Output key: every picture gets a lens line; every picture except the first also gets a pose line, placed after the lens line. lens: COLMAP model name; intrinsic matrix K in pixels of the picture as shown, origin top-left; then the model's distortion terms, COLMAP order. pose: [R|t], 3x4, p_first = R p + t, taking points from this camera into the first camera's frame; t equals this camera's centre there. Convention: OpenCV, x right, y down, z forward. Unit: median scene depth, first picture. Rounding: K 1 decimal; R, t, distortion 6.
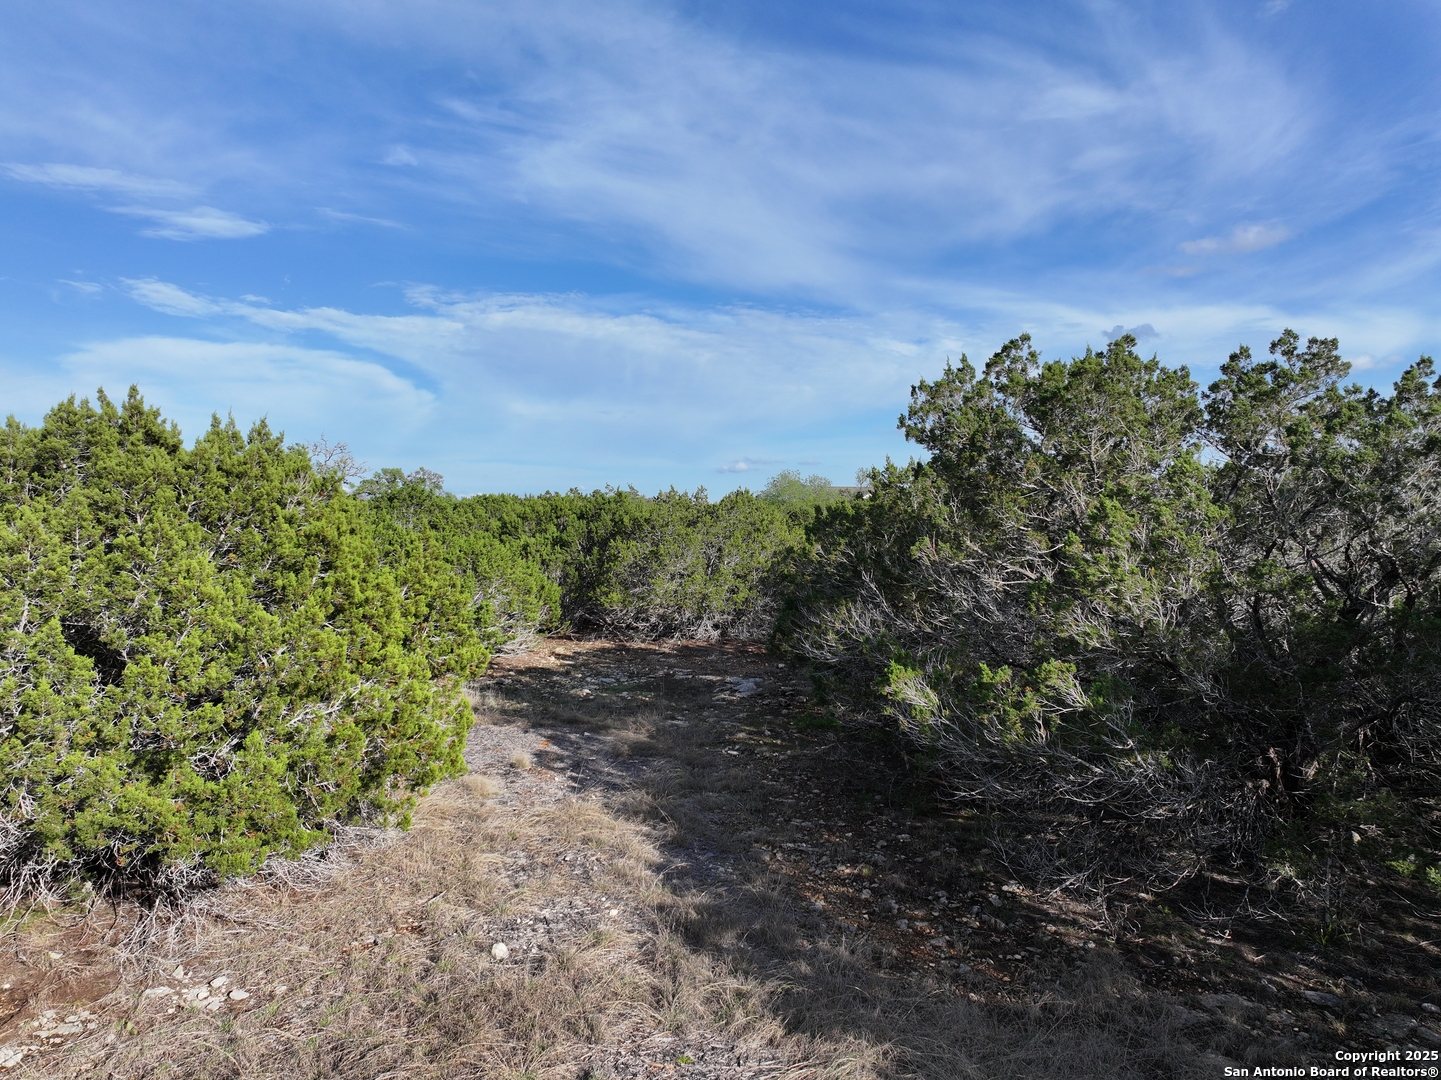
lens RADIAL K [[1011.6, 0, 718.1], [0, 1011.6, 531.9], [0, 0, 1]] dist [-0.006138, 0.021590]
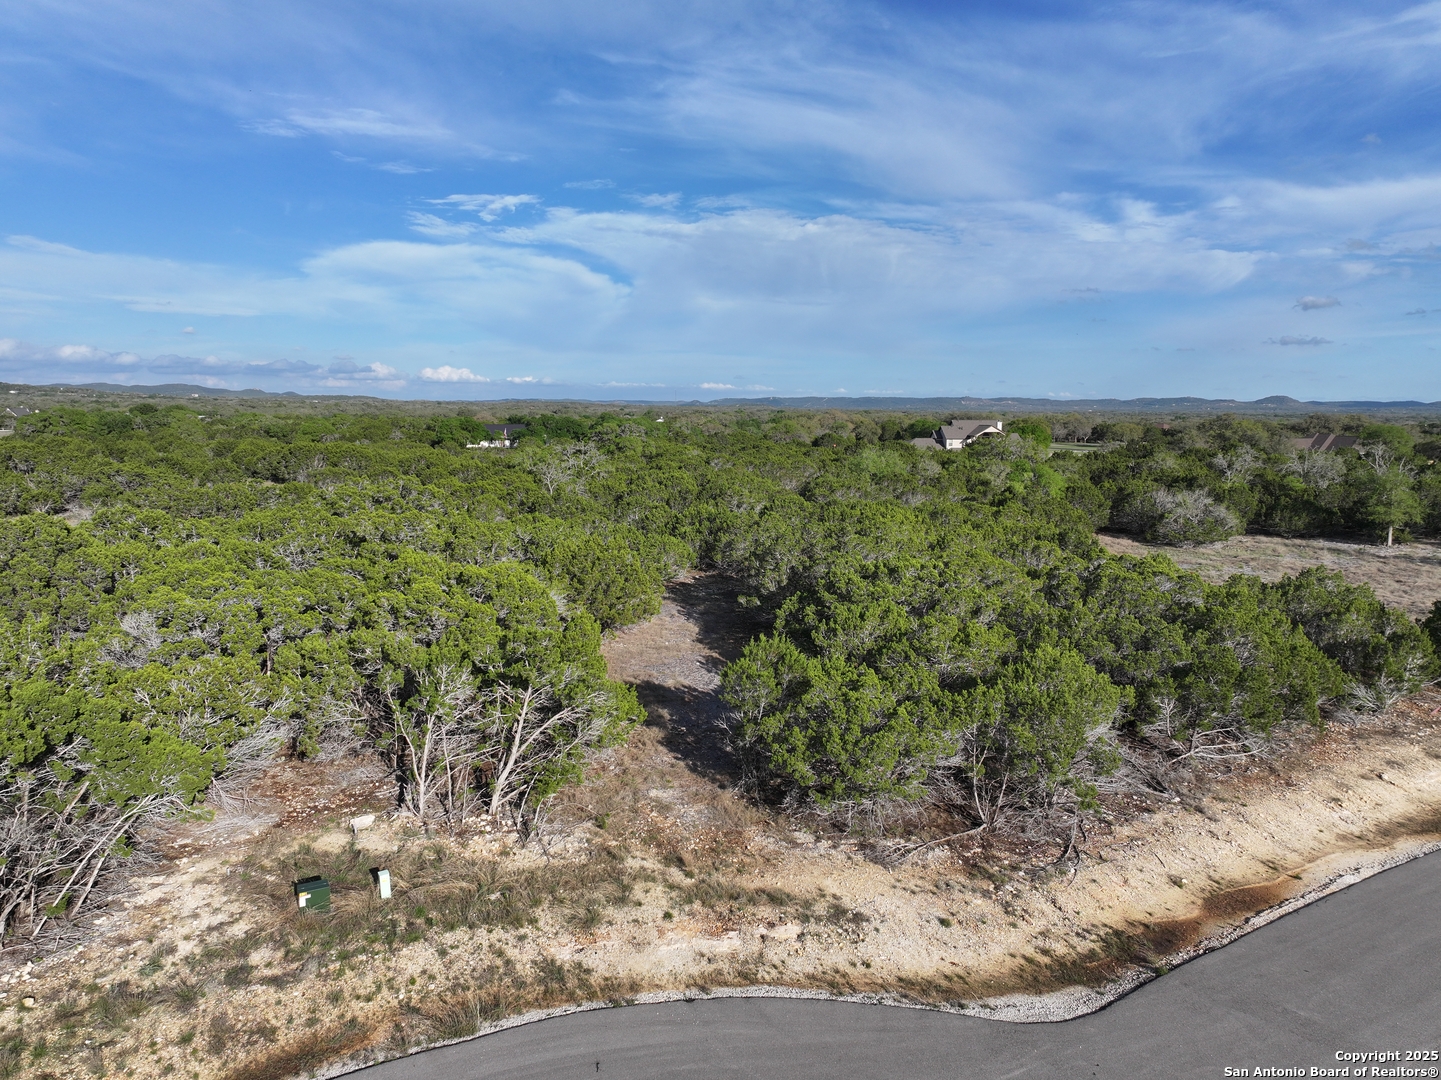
lens RADIAL K [[1011.6, 0, 725.0], [0, 1011.6, 540.8], [0, 0, 1]] dist [-0.006138, 0.021590]
pose [[0.983553, 0.024043, -0.179014, 0.306274], [-0.002692, 0.992943, 0.118565, -0.229148], [0.180602, -0.116133, 0.976676, -1.220651]]
